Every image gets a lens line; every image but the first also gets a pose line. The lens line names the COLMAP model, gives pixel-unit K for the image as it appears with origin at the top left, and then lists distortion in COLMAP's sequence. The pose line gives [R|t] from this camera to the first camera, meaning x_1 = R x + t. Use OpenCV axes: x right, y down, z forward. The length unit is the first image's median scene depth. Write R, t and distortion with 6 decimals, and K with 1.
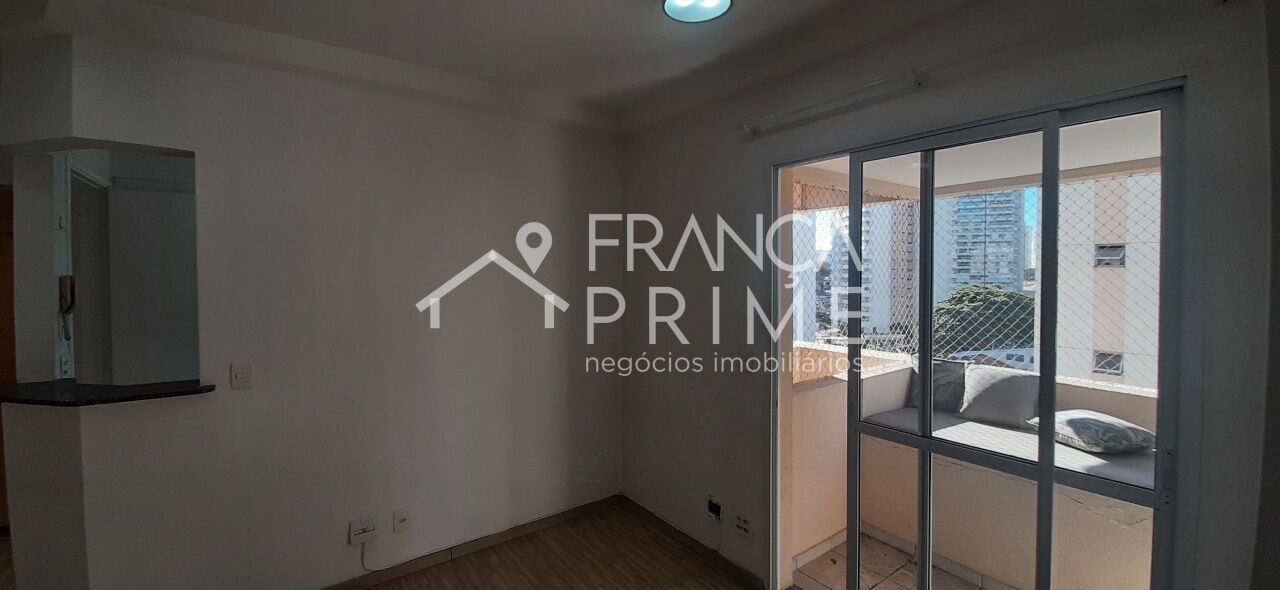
lens RADIAL K [[499.6, 0, 633.1], [0, 499.6, 284.0], [0, 0, 1]] dist [0.014898, -0.011324]
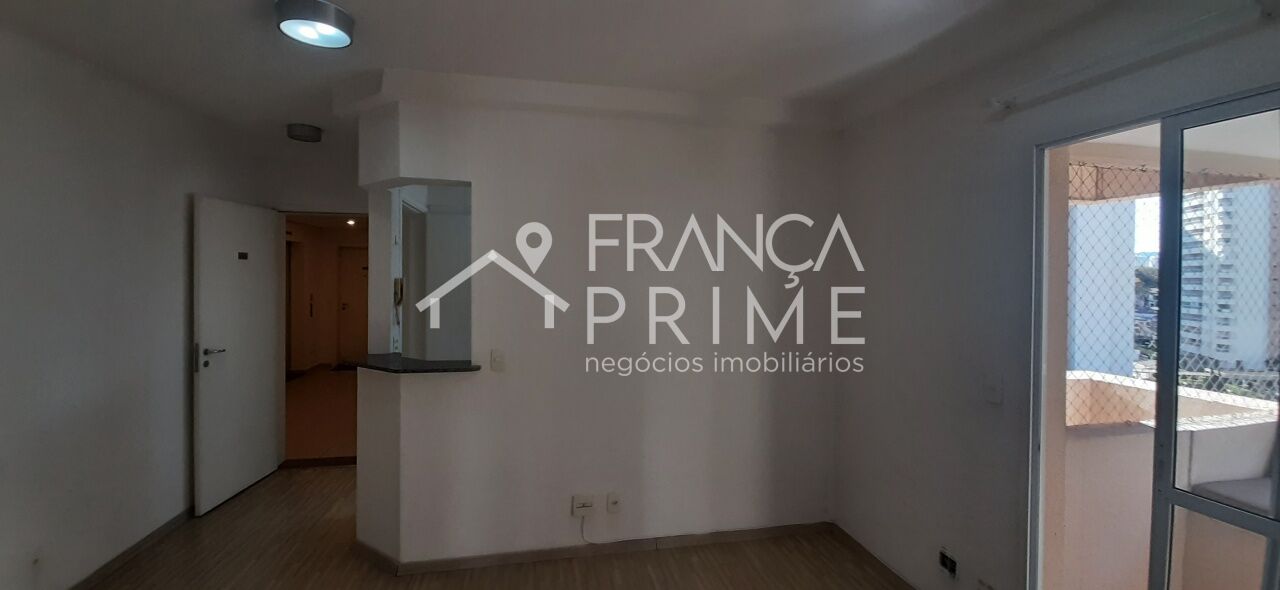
lens RADIAL K [[499.6, 0, 633.1], [0, 499.6, 284.0], [0, 0, 1]] dist [0.014898, -0.011324]
pose [[0.907335, 0.012864, -0.420211, 0.036387], [-0.018231, 0.999795, -0.008759, -0.000064], [0.420013, 0.015608, 0.907384, 0.015706]]
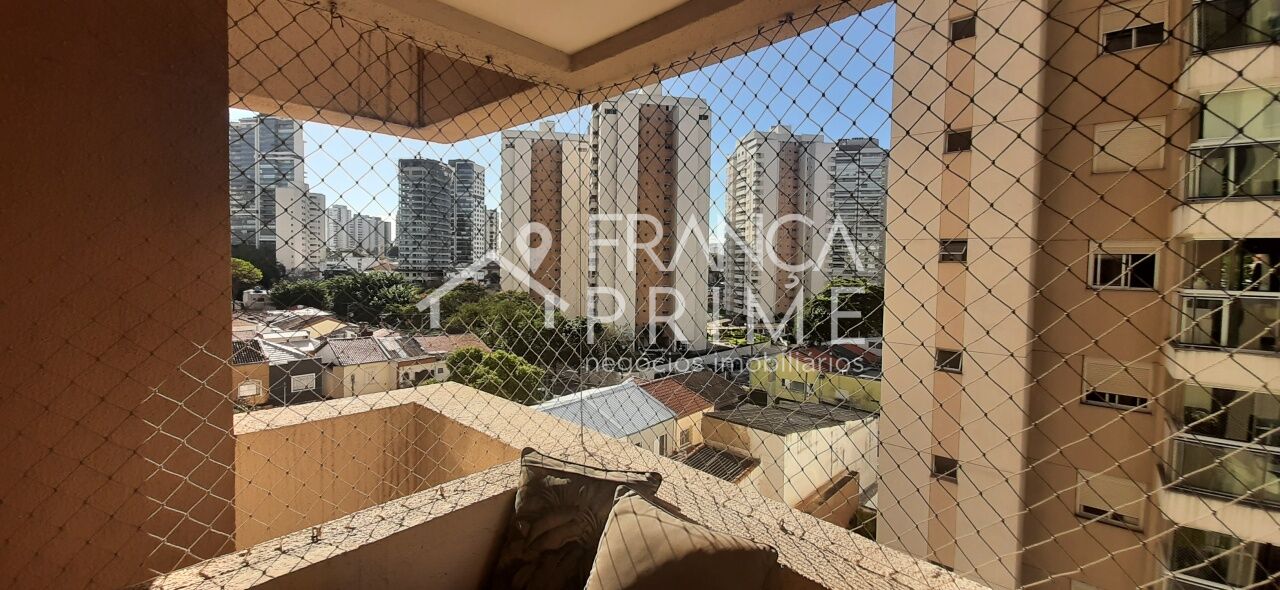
lens RADIAL K [[499.6, 0, 633.1], [0, 499.6, 284.0], [0, 0, 1]] dist [0.014898, -0.011324]
pose [[0.981549, 0.006132, 0.191113, 0.633573], [-0.009435, 0.999821, 0.016375, -0.004247], [-0.190979, -0.017876, 0.981431, 0.664616]]
